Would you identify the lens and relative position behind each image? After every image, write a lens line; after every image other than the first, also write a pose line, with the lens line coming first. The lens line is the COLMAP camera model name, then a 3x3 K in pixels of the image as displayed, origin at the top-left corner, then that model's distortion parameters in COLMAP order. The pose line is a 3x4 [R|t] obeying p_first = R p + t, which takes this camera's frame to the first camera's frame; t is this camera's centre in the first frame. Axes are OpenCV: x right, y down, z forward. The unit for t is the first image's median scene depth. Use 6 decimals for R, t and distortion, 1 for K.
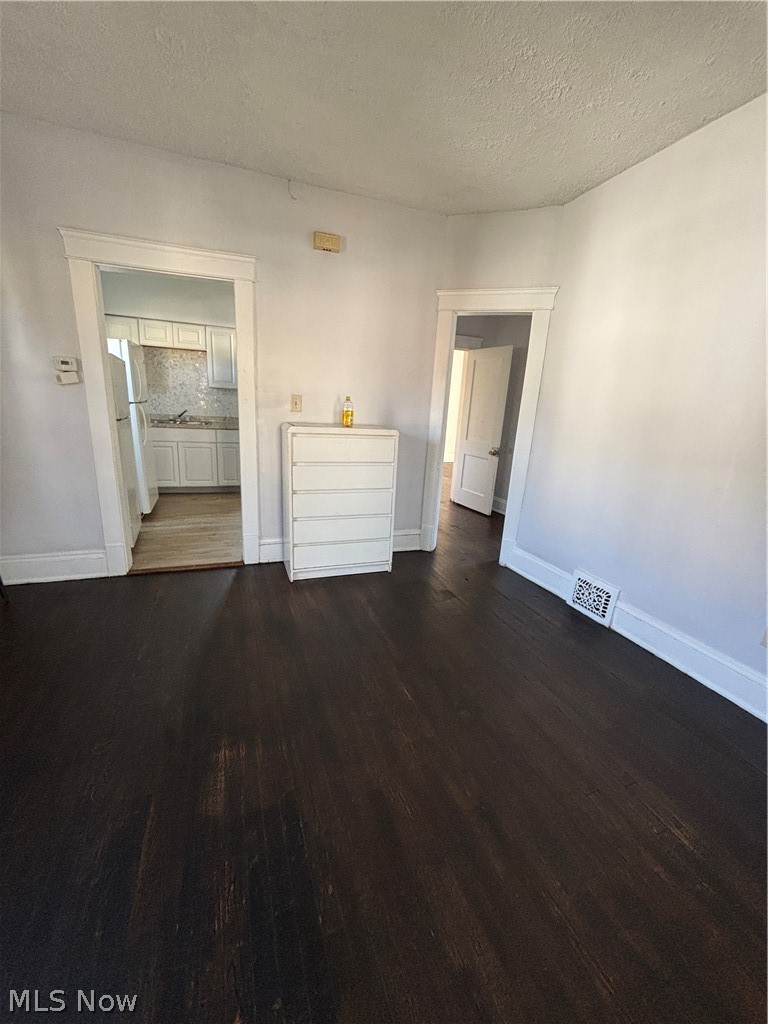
lens RADIAL K [[417.9, 0, 380.8], [0, 417.9, 513.7], [0, 0, 1]] dist [-0.002145, -0.001515]
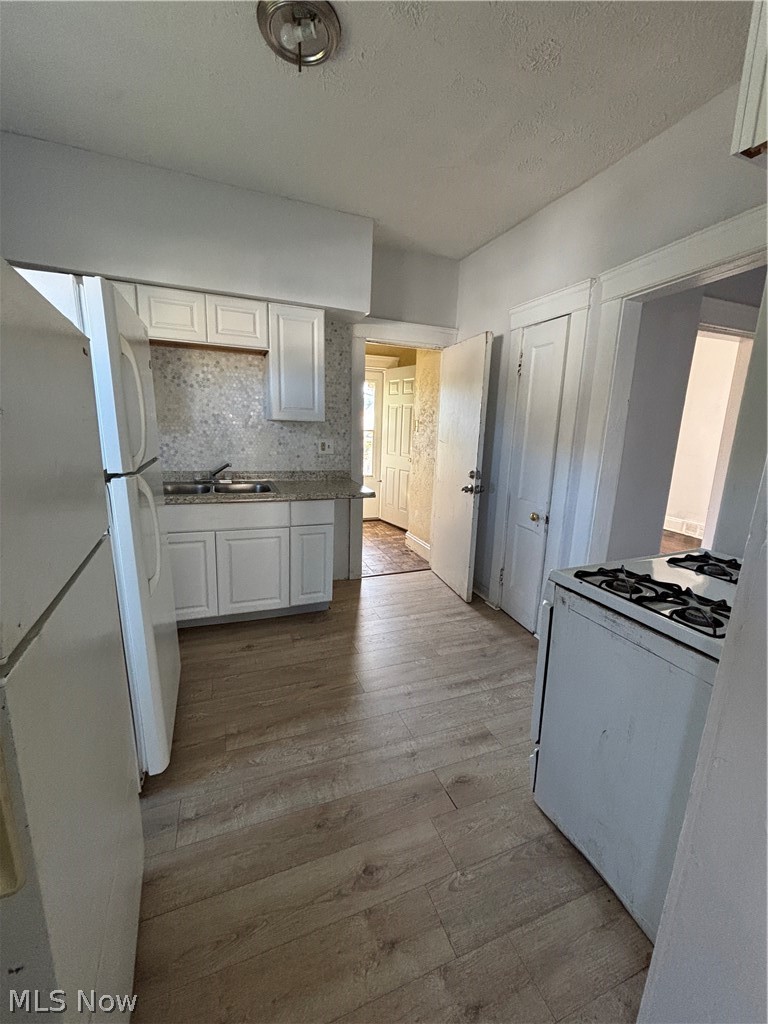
lens RADIAL K [[417.9, 0, 385.6], [0, 417.9, 515.8], [0, 0, 1]] dist [-0.002145, -0.001515]
pose [[0.999604, -0.023869, 0.014937, -0.285490], [0.024668, 0.998135, -0.055846, -0.152768], [-0.013576, 0.056192, 0.998328, 0.492191]]
